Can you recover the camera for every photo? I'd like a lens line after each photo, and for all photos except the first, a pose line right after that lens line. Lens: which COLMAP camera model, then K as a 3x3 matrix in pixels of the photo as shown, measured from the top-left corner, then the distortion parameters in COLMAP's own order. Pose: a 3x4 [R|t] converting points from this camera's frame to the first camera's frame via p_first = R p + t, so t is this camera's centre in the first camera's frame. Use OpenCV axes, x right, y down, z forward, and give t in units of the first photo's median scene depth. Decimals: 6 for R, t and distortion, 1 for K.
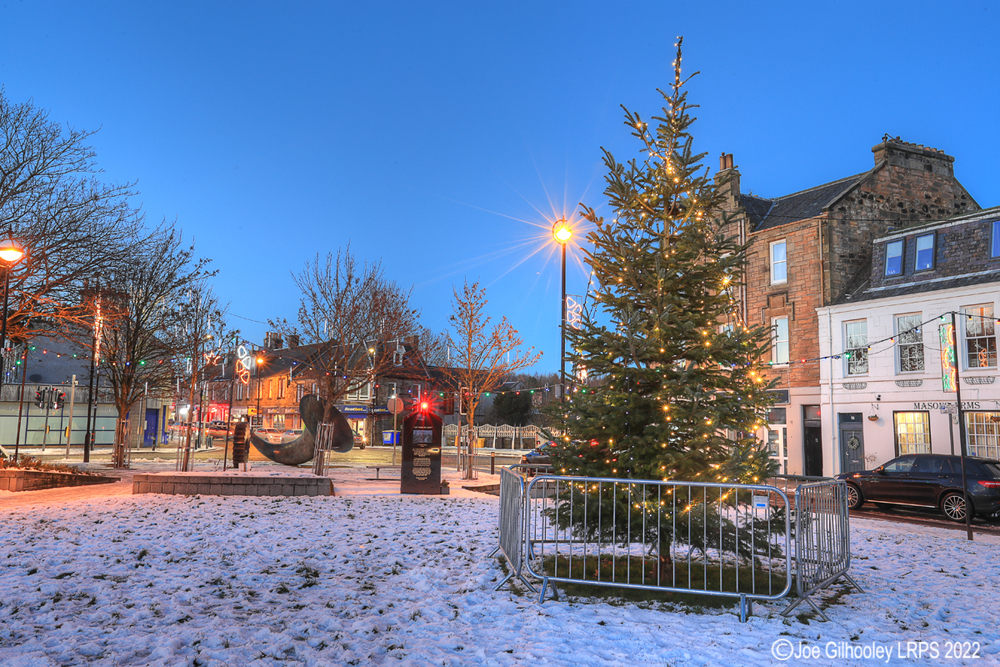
lens RADIAL K [[817.1, 0, 500.0], [0, 817.1, 333.5], [0, 0, 1]] dist [-0.017719, 0.110646]
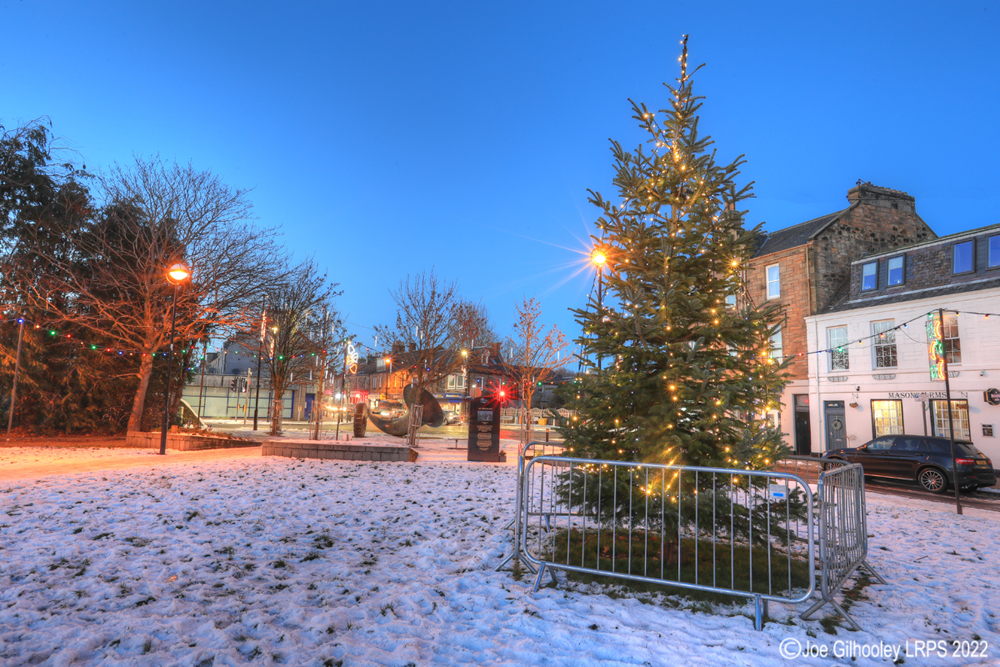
lens RADIAL K [[579.9, 0, 500.0], [0, 579.9, 333.5], [0, 0, 1]] dist [-0.045082, 0.044212]
pose [[0.994030, -0.001845, -0.109092, 0.020334], [-0.000057, 0.999848, -0.017423, 0.010590], [0.109108, 0.017325, 0.993879, 0.080556]]
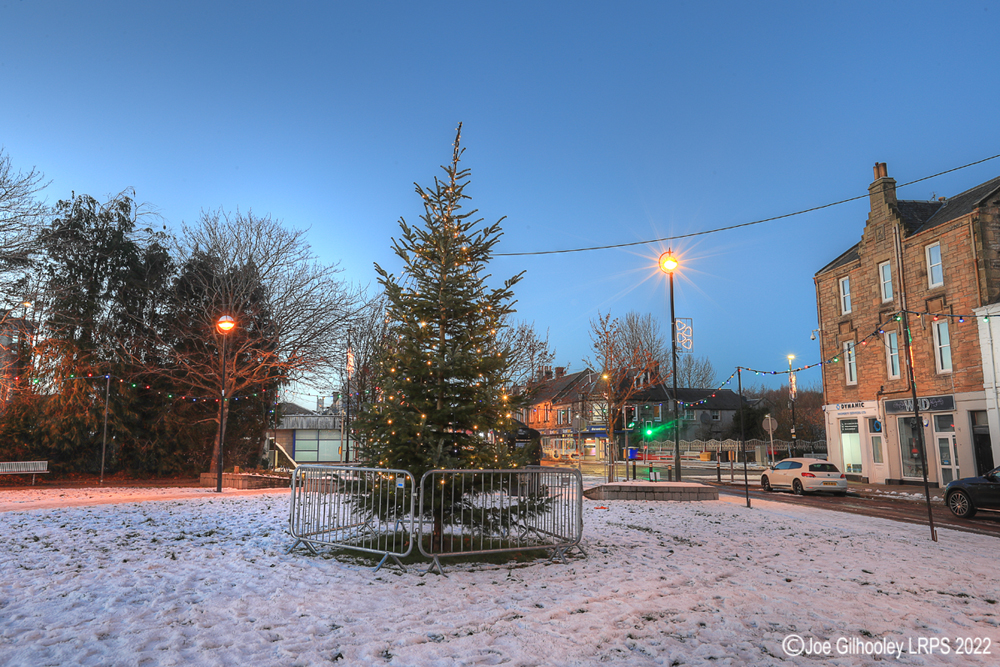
lens RADIAL K [[732.7, 0, 500.0], [0, 732.7, 333.5], [0, 0, 1]] dist [-0.024427, 0.078927]
pose [[0.922919, -0.075596, -0.377500, 0.221025], [0.060663, 0.996839, -0.051312, 0.008990], [0.380185, 0.024456, 0.924587, -0.008462]]
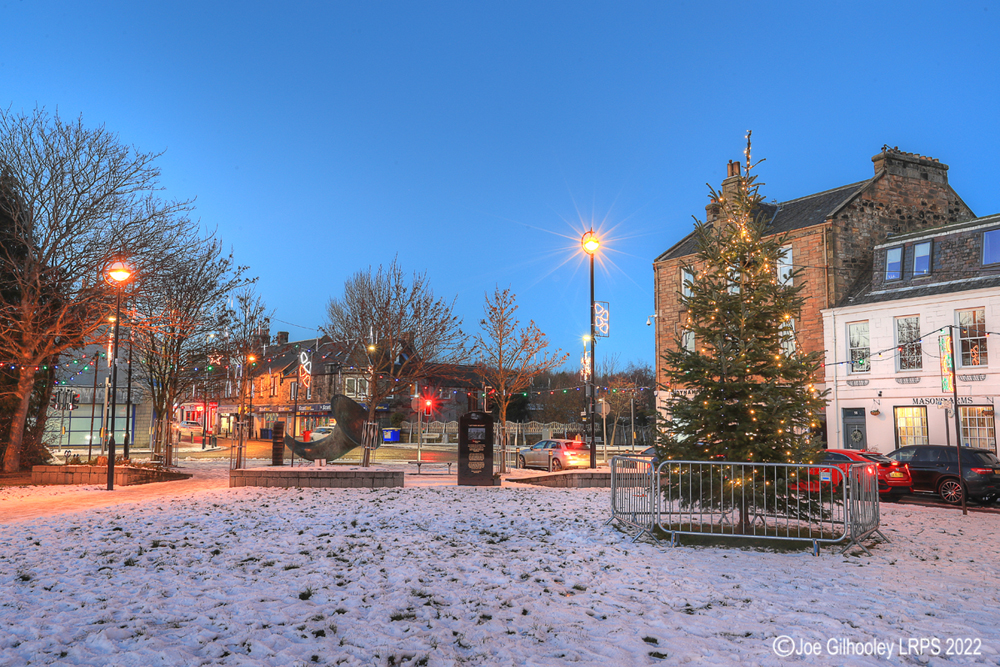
lens RADIAL K [[860.3, 0, 500.0], [0, 860.3, 333.5], [0, 0, 1]] dist [-0.010667, 0.127575]
pose [[0.999540, -0.006480, 0.029630, -0.073269], [0.006170, 0.999925, 0.010543, -0.016561], [-0.029696, -0.010356, 0.999505, -0.124640]]
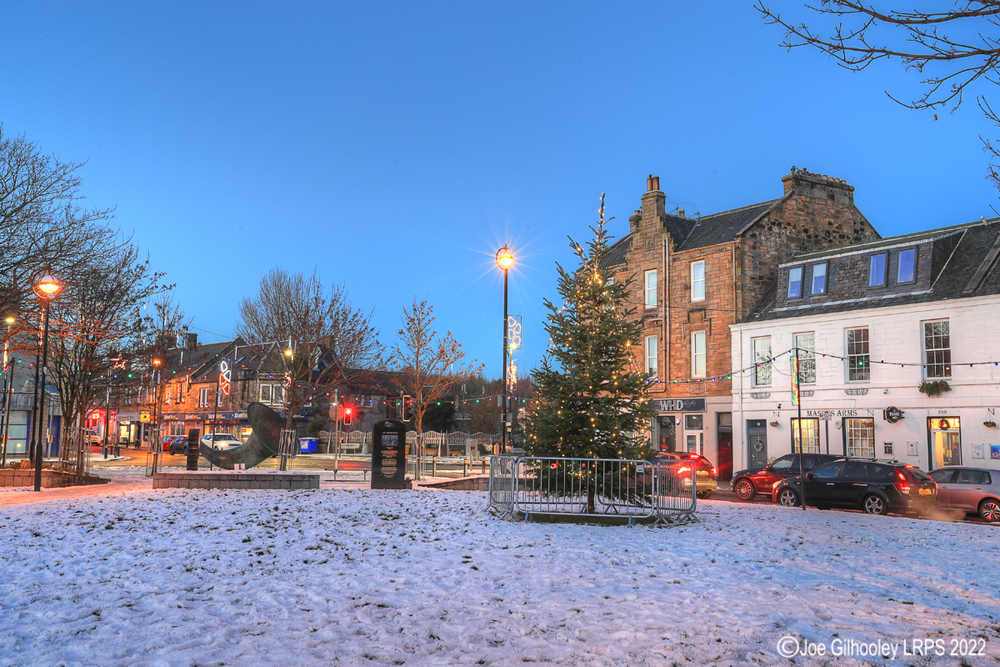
lens RADIAL K [[958.2, 0, 500.0], [0, 958.2, 333.5], [0, 0, 1]] dist [-0.006238, 0.190794]
pose [[0.995030, 0.007871, 0.099260, -0.056764], [-0.008754, 0.999926, 0.008464, -0.030876], [-0.099186, -0.009291, 0.995026, -0.290777]]
